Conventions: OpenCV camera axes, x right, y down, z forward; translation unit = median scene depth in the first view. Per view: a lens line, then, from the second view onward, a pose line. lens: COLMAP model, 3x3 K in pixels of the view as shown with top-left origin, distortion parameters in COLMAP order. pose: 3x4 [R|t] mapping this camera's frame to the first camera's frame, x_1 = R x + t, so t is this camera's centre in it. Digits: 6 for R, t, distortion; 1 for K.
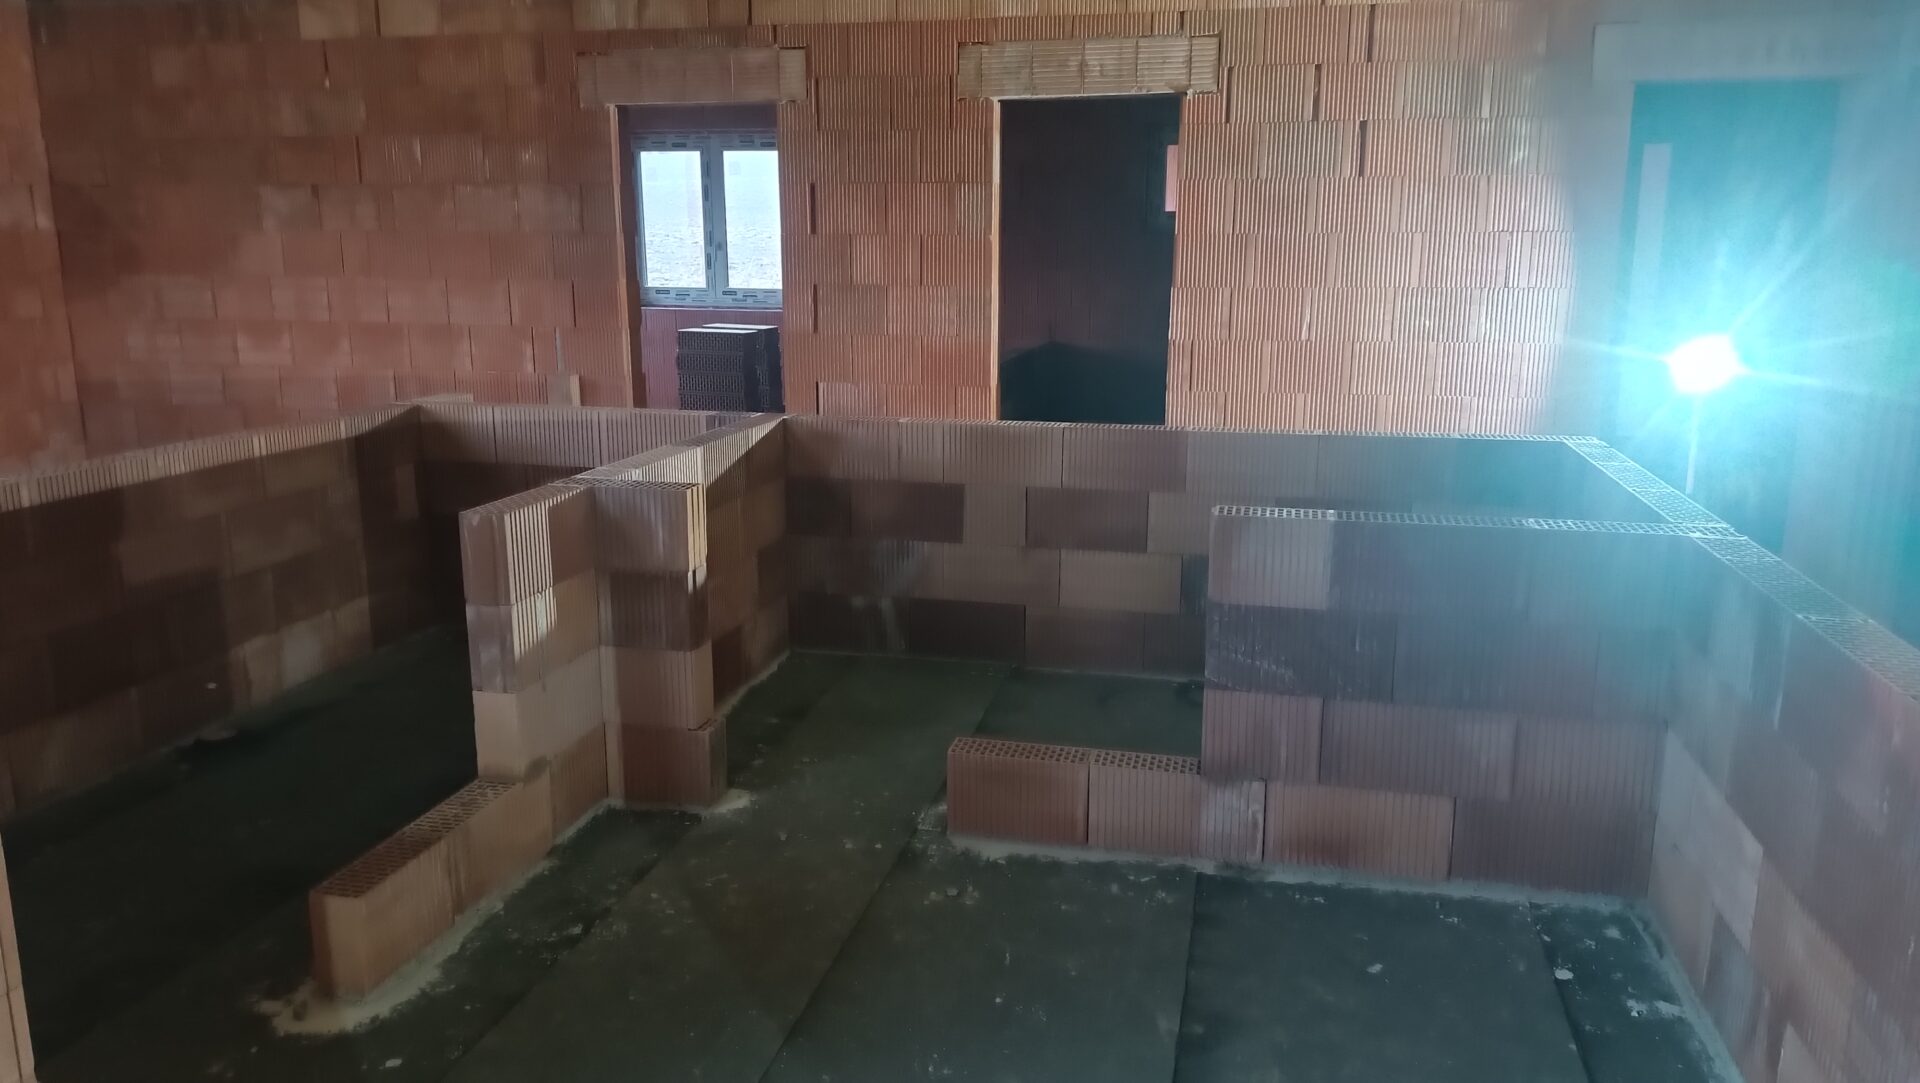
lens RADIAL K [[1360.5, 0, 952.4], [0, 1360.5, 556.8], [0, 0, 1]] dist [0.004971, -0.011138]
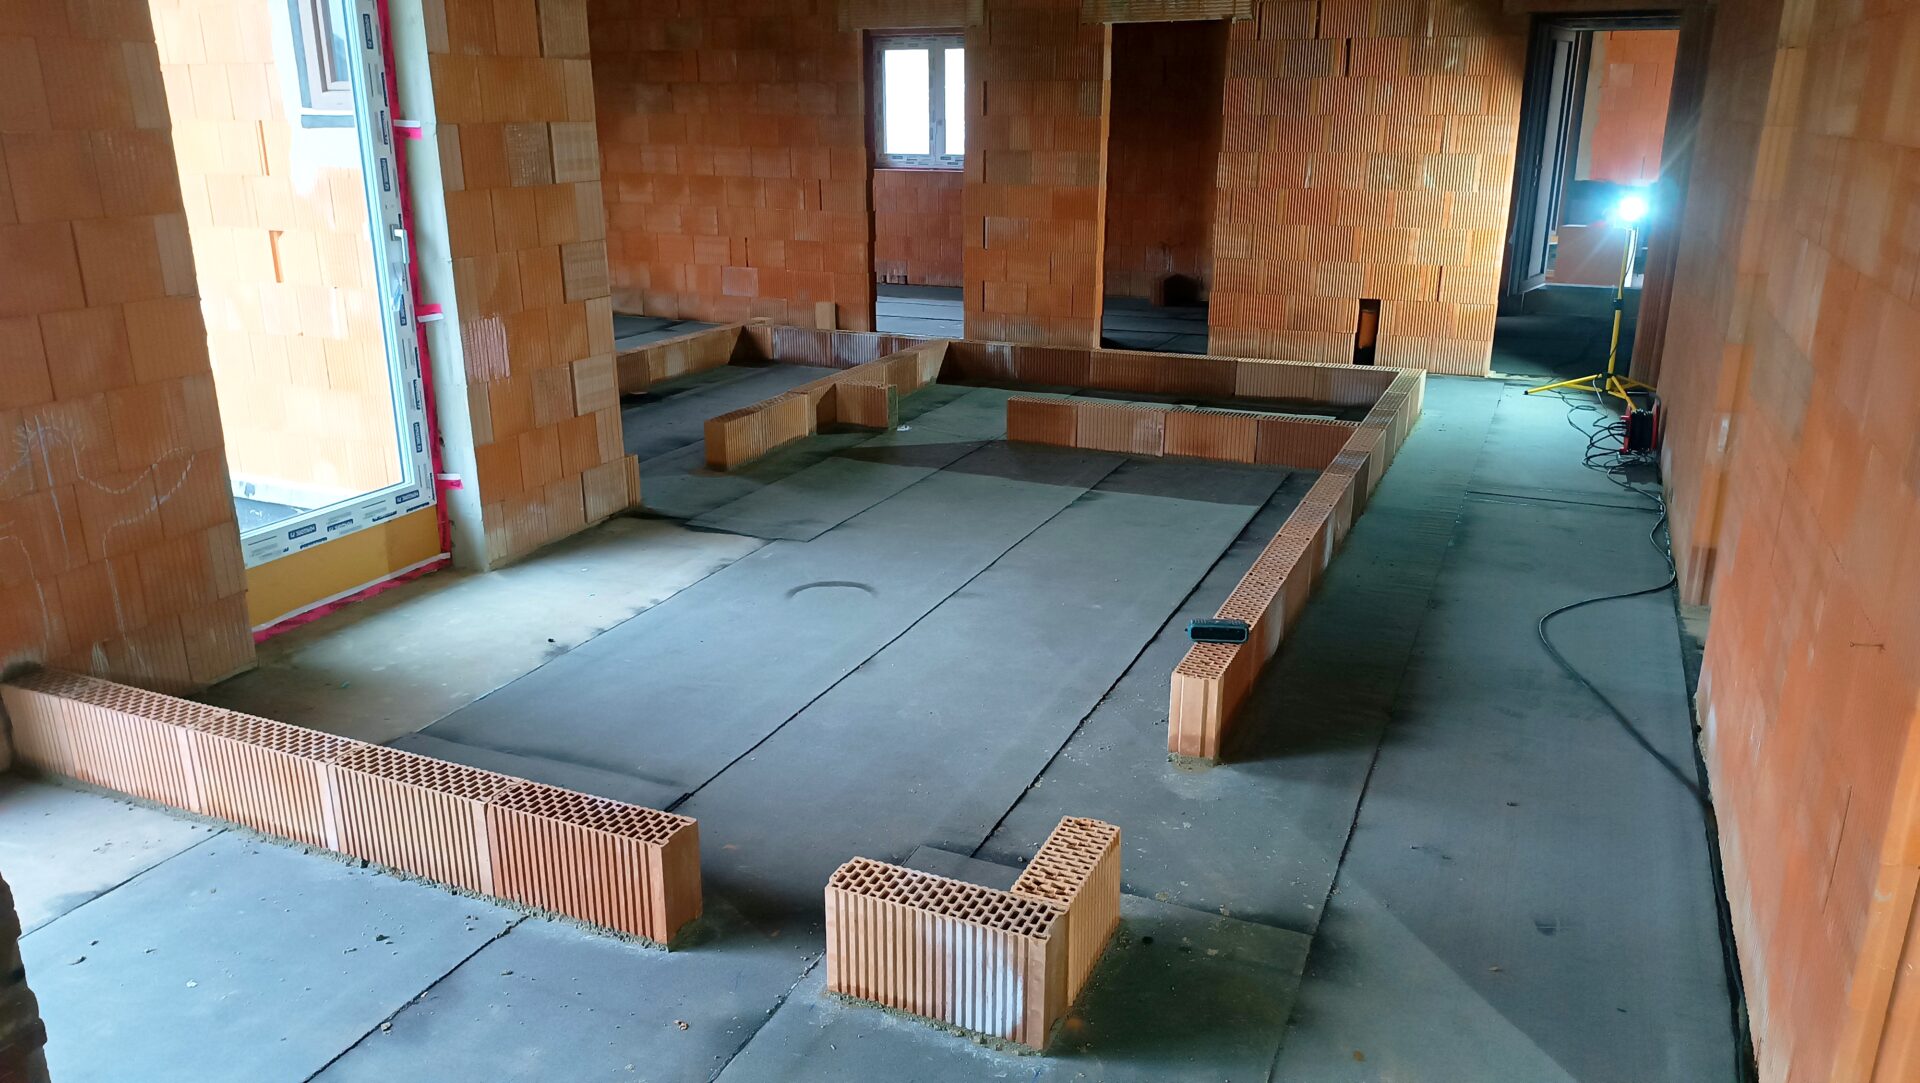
lens RADIAL K [[1360.5, 0, 967.1], [0, 1360.5, 548.0], [0, 0, 1]] dist [0.004971, -0.011138]
pose [[0.984111, 0.052712, -0.169548, 0.192478], [-0.038501, 0.995547, 0.086040, 0.133606], [0.173329, -0.078146, 0.981759, -0.633043]]
